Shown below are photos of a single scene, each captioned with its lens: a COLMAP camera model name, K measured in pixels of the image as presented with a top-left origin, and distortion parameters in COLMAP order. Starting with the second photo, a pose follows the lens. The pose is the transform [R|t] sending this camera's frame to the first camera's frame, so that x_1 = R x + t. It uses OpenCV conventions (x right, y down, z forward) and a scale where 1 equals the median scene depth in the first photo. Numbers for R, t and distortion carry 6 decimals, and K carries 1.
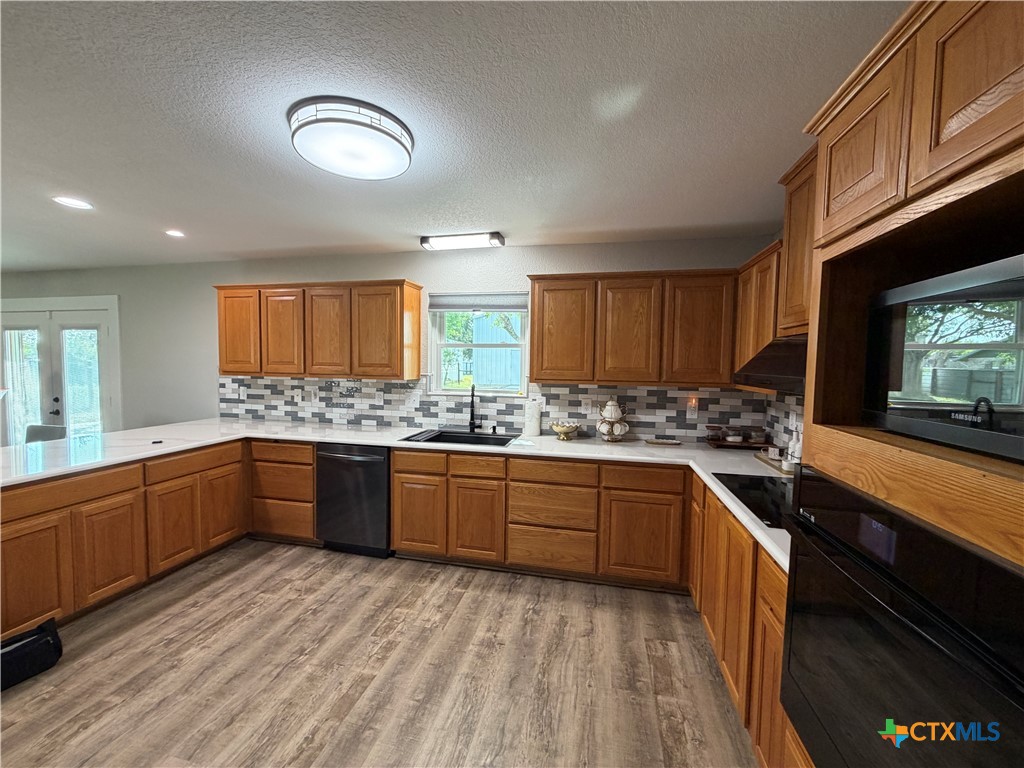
lens RADIAL K [[407.9, 0, 511.1], [0, 407.9, 385.8], [0, 0, 1]] dist [-0.000899, 0.000373]
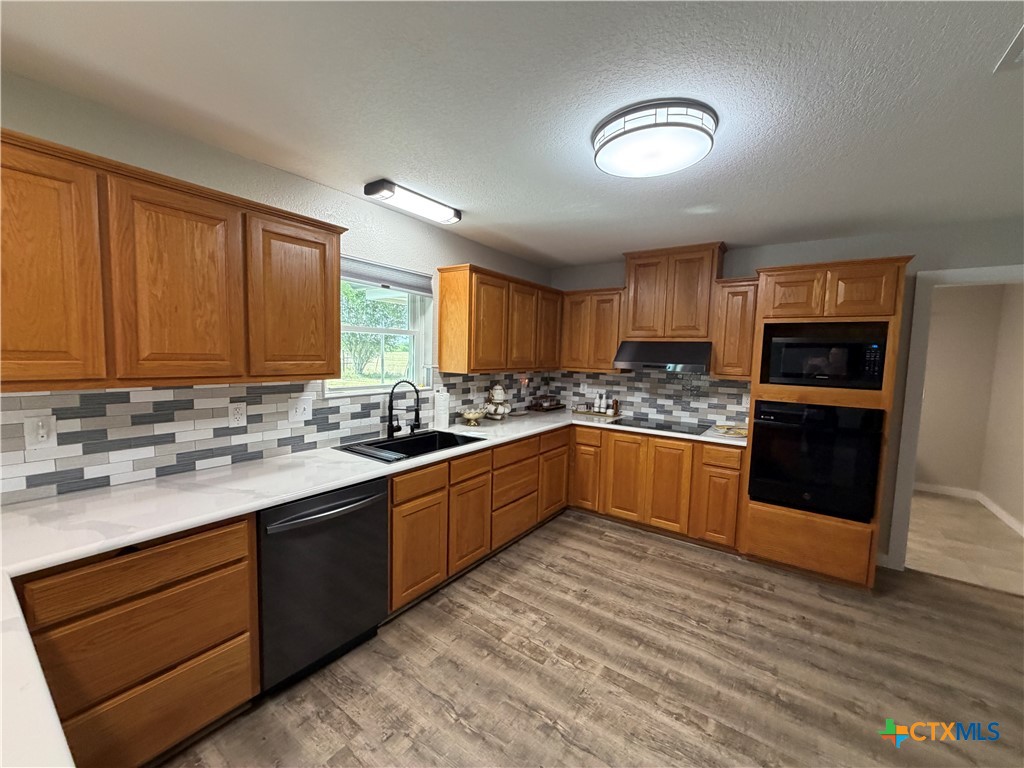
lens RADIAL K [[407.9, 0, 510.8], [0, 407.9, 385.6], [0, 0, 1]] dist [-0.000899, 0.000373]
pose [[0.392022, -0.078952, 0.916562, -0.940581], [0.028075, 0.996873, 0.073862, -0.055401], [-0.919527, -0.003223, 0.393013, 0.585807]]
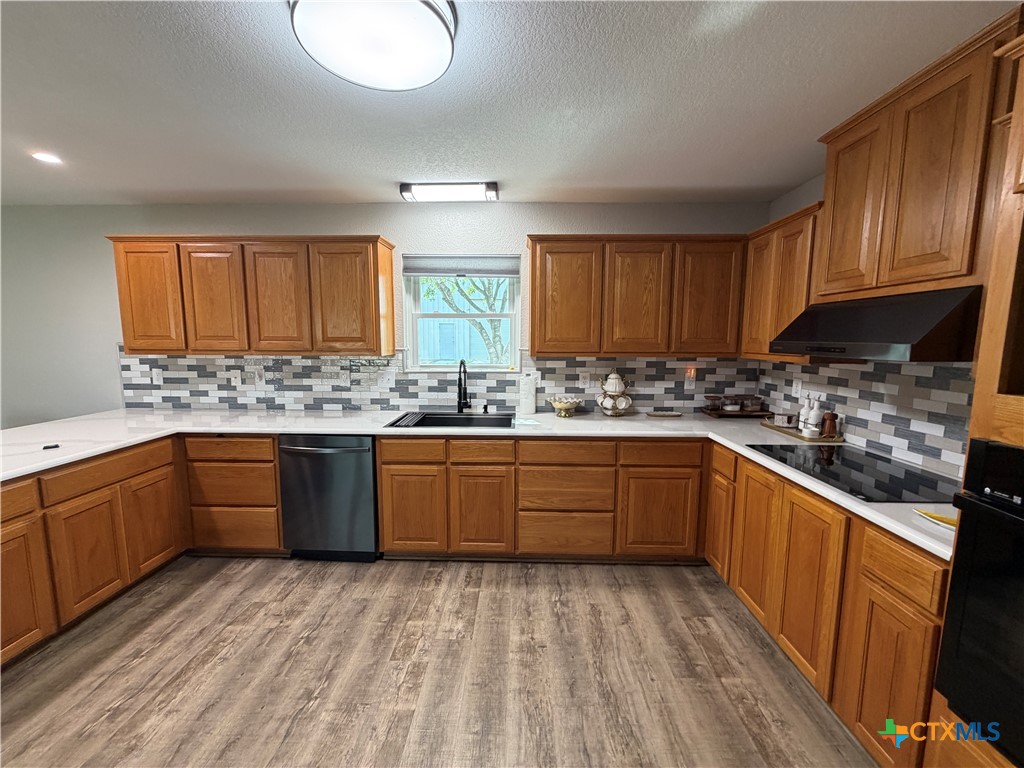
lens RADIAL K [[407.9, 0, 510.7], [0, 407.9, 385.7], [0, 0, 1]] dist [-0.000899, 0.000373]
pose [[0.981390, -0.033582, 0.189066, -0.196120], [0.021464, 0.997603, 0.065781, -0.002989], [-0.190822, -0.060498, 0.979759, 0.131544]]
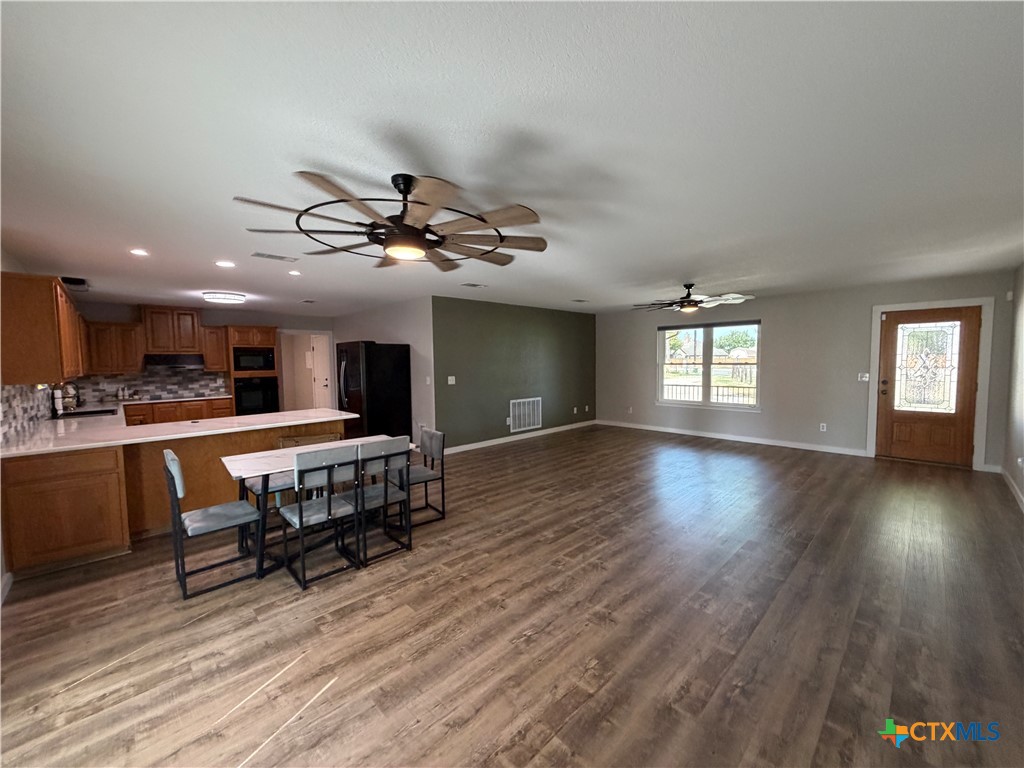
lens RADIAL K [[407.9, 0, 509.5], [0, 407.9, 384.6], [0, 0, 1]] dist [-0.000899, 0.000373]
pose [[-0.830659, -0.032482, 0.555833, -2.677906], [0.033589, 0.993555, 0.108258, -0.102481], [-0.555767, 0.108595, -0.824215, 1.609815]]
